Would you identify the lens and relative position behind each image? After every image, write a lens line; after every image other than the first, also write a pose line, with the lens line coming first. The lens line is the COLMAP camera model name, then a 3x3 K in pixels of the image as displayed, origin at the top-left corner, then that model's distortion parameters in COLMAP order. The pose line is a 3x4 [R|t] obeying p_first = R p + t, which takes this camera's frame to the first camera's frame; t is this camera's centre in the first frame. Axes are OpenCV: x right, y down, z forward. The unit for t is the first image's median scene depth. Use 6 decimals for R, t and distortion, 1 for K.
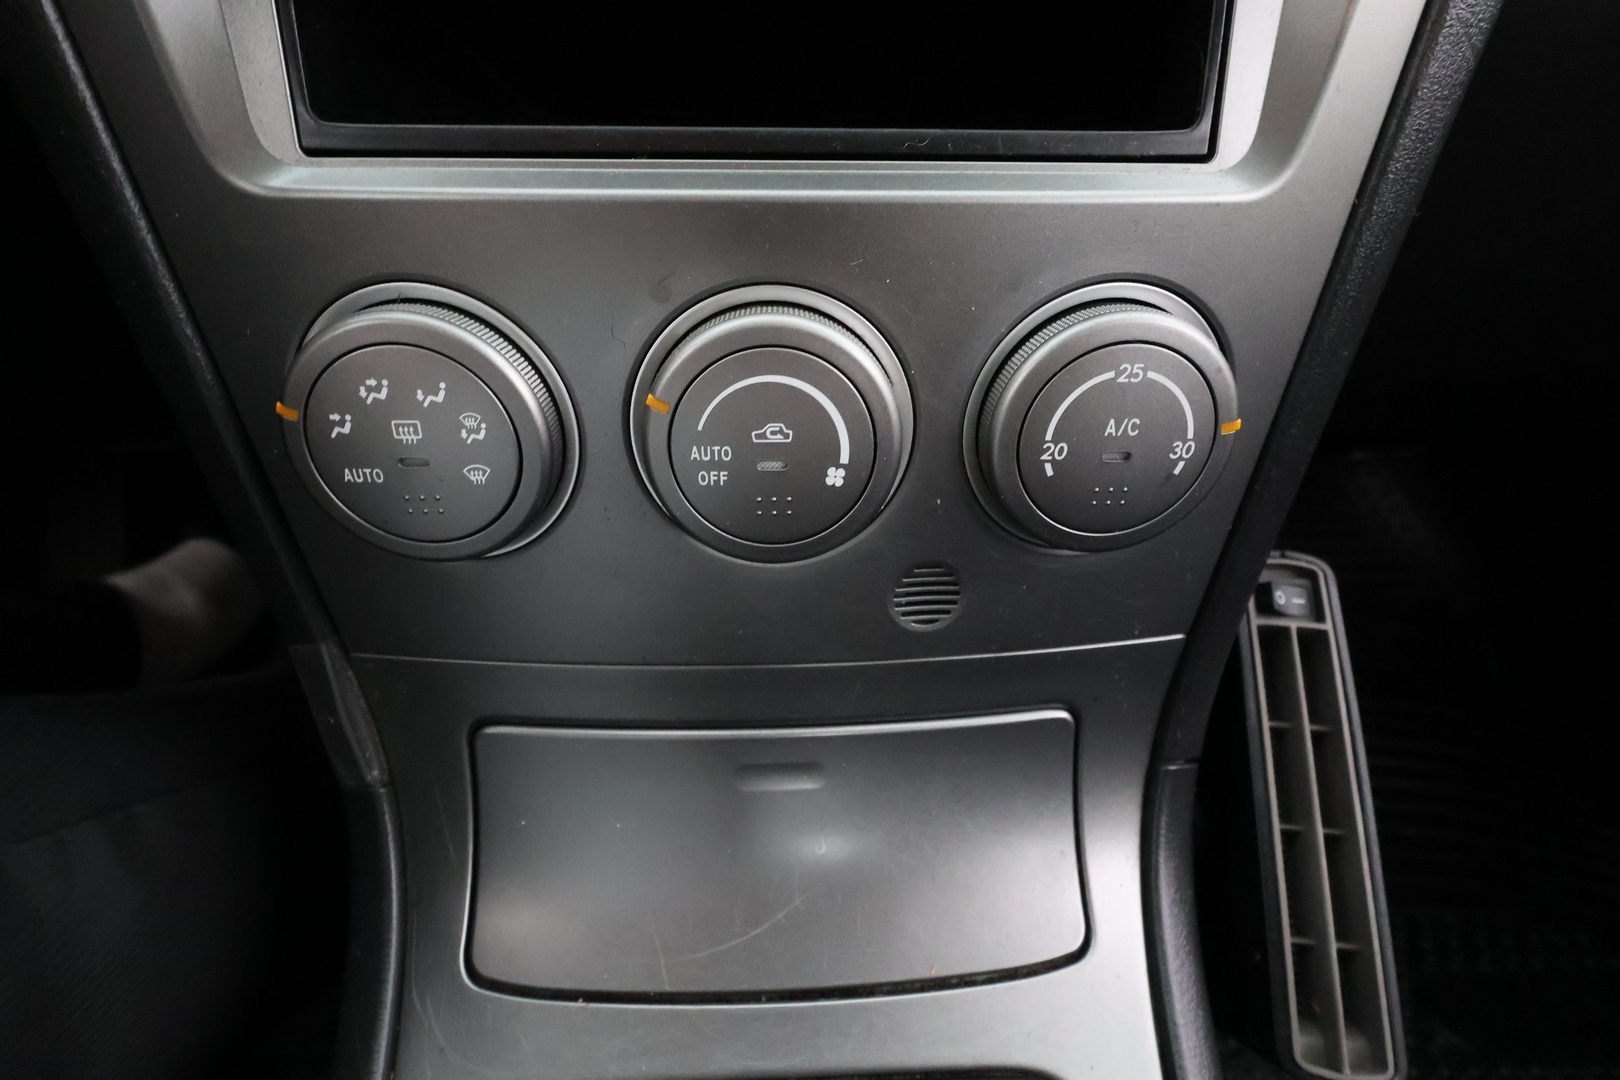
lens RADIAL K [[746.0, 0, 807.4], [0, 746.0, 540.5], [0, 0, 1]] dist [-0.003711, -0.001148]
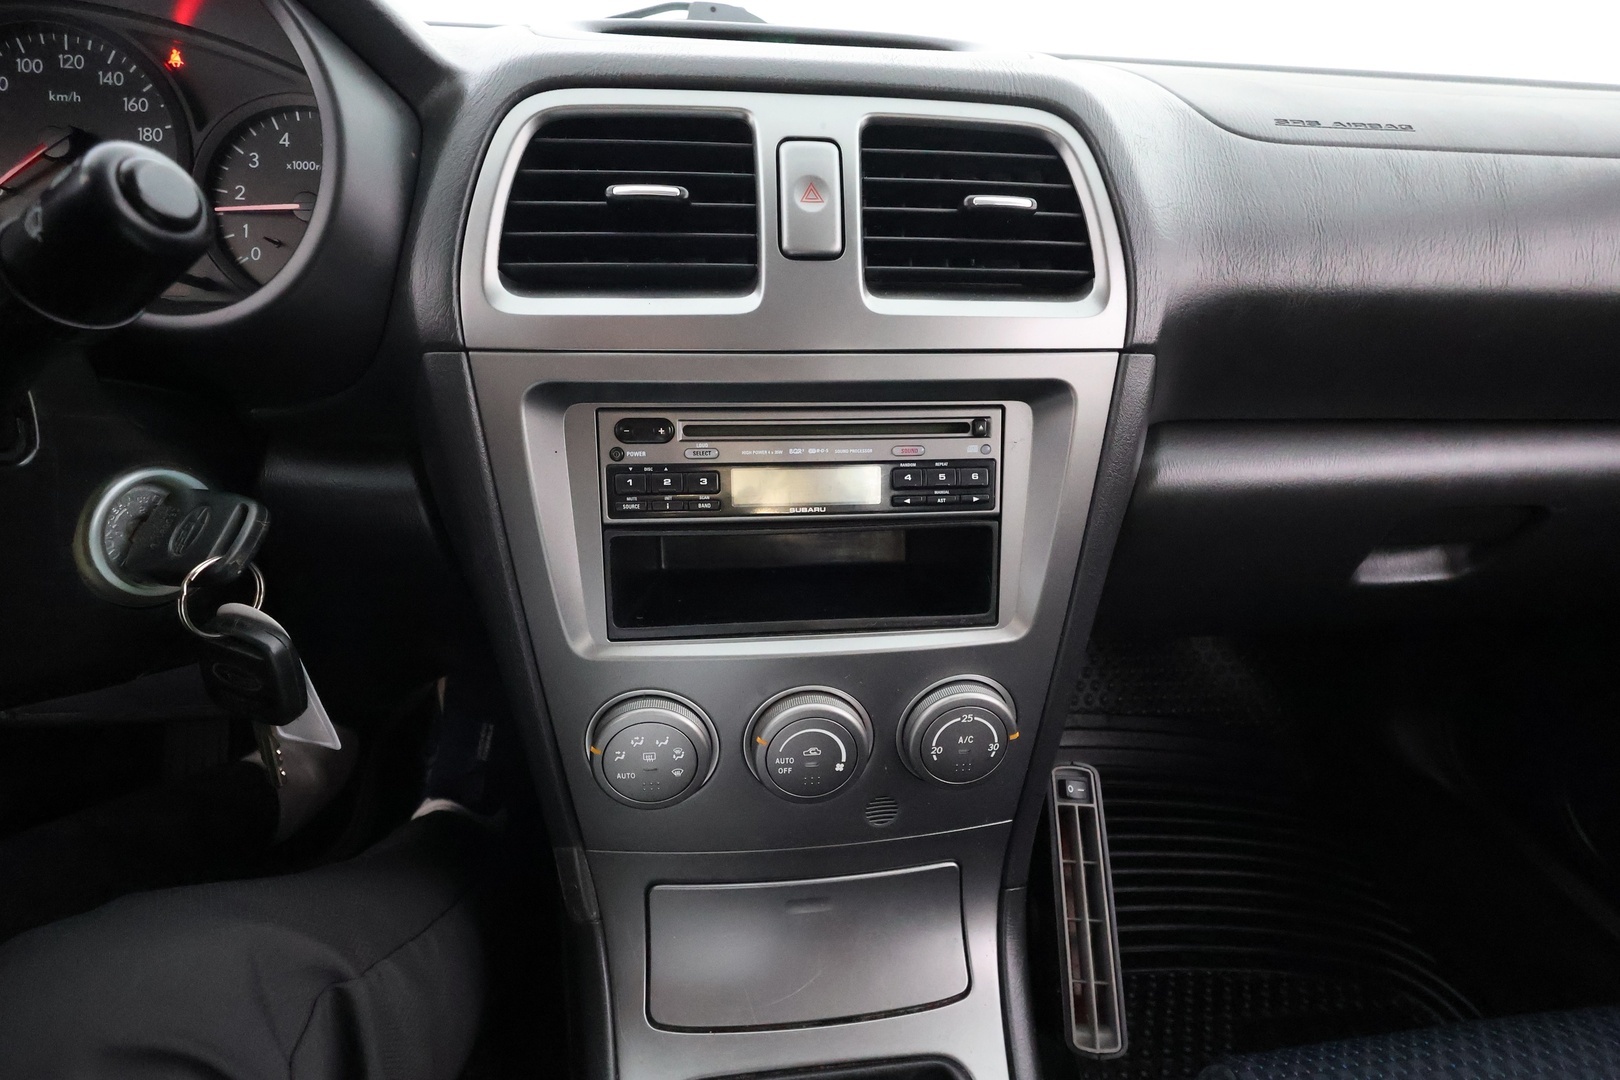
lens RADIAL K [[746.0, 0, 812.5], [0, 746.0, 539.5], [0, 0, 1]] dist [-0.003711, -0.001148]
pose [[0.997373, -0.014052, 0.071058, -0.160149], [0.021577, 0.994103, -0.106269, -0.439639], [-0.069145, 0.107523, 0.991795, -1.064106]]
